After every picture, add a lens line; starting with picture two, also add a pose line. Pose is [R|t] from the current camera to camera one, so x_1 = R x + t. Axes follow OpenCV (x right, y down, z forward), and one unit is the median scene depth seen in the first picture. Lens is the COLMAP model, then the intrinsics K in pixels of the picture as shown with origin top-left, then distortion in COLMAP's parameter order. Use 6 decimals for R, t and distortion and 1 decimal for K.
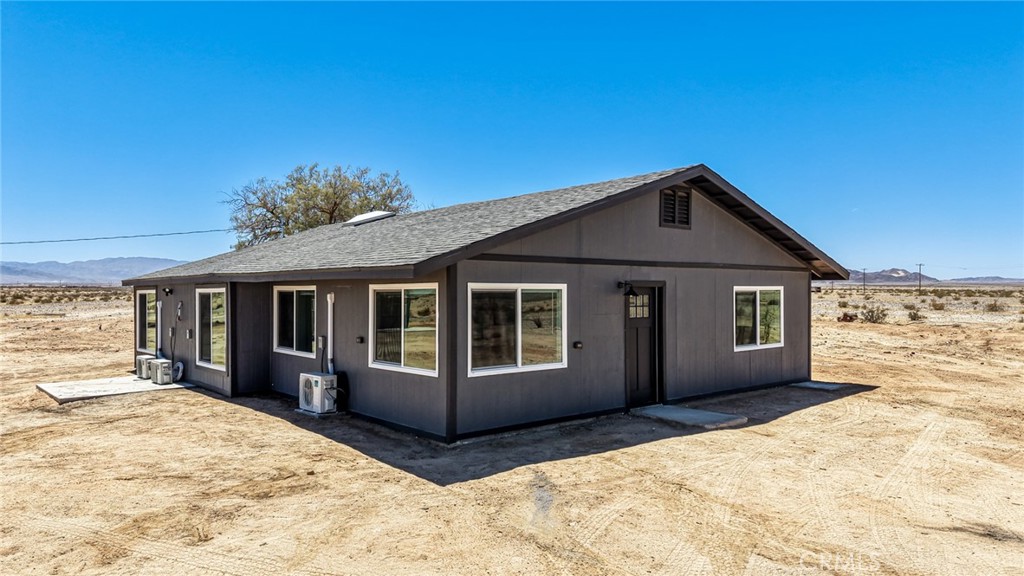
lens RADIAL K [[667.7, 0, 518.0], [0, 667.7, 298.2], [0, 0, 1]] dist [0.005616, -0.012939]
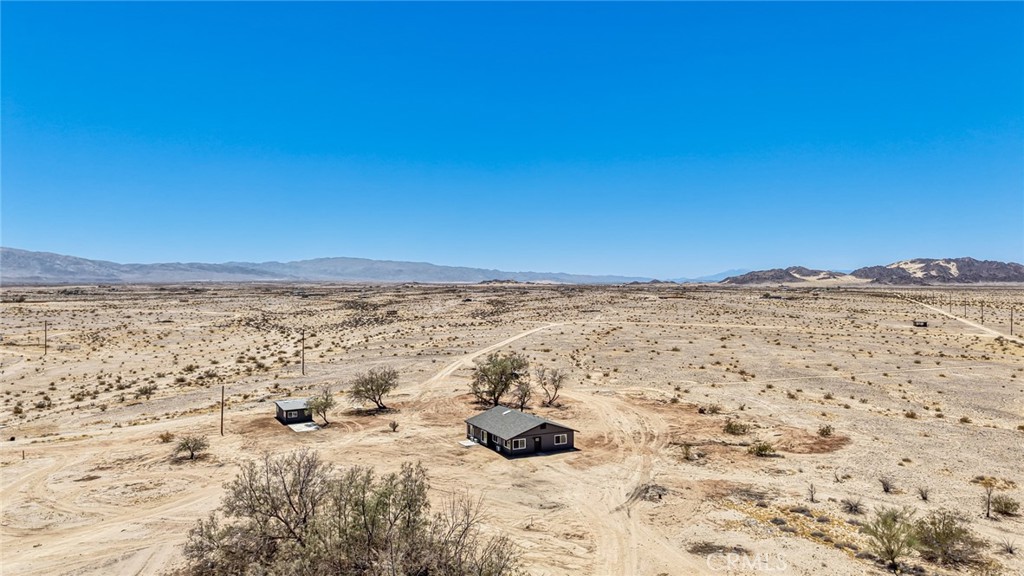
lens RADIAL K [[667.7, 0, 509.5], [0, 667.7, 287.8], [0, 0, 1]] dist [0.005616, -0.012939]
pose [[0.963978, -0.005773, -0.265918, 2.094157], [0.004294, 0.999972, -0.006142, -1.842250], [0.265946, 0.004779, 0.963976, -7.137047]]
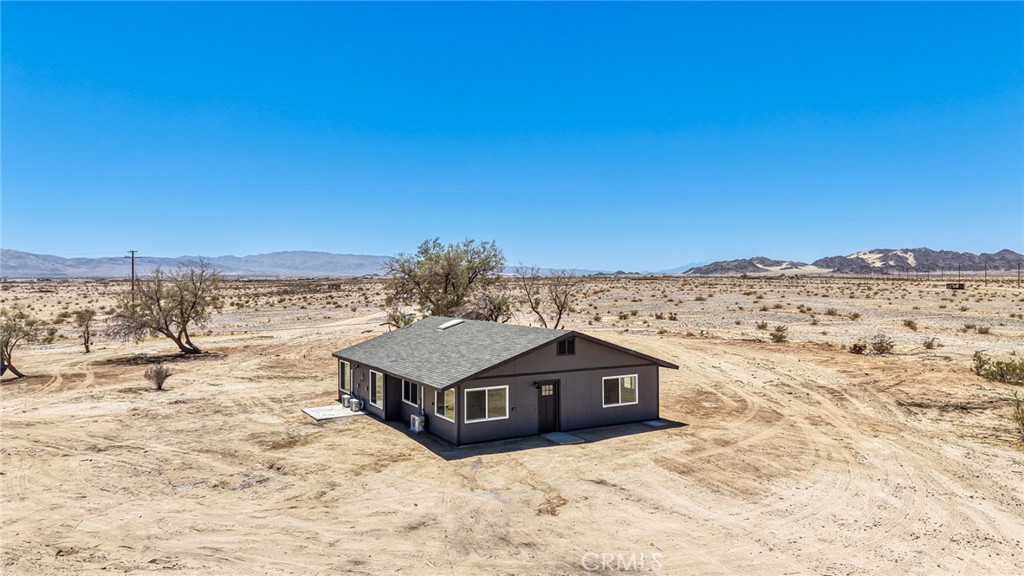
lens RADIAL K [[667.7, 0, 516.8], [0, 667.7, 284.1], [0, 0, 1]] dist [0.005616, -0.012939]
pose [[0.979375, -0.007014, -0.201928, 0.577424], [0.006433, 0.999973, -0.003534, -0.370226], [0.201948, 0.002162, 0.979394, -1.388035]]
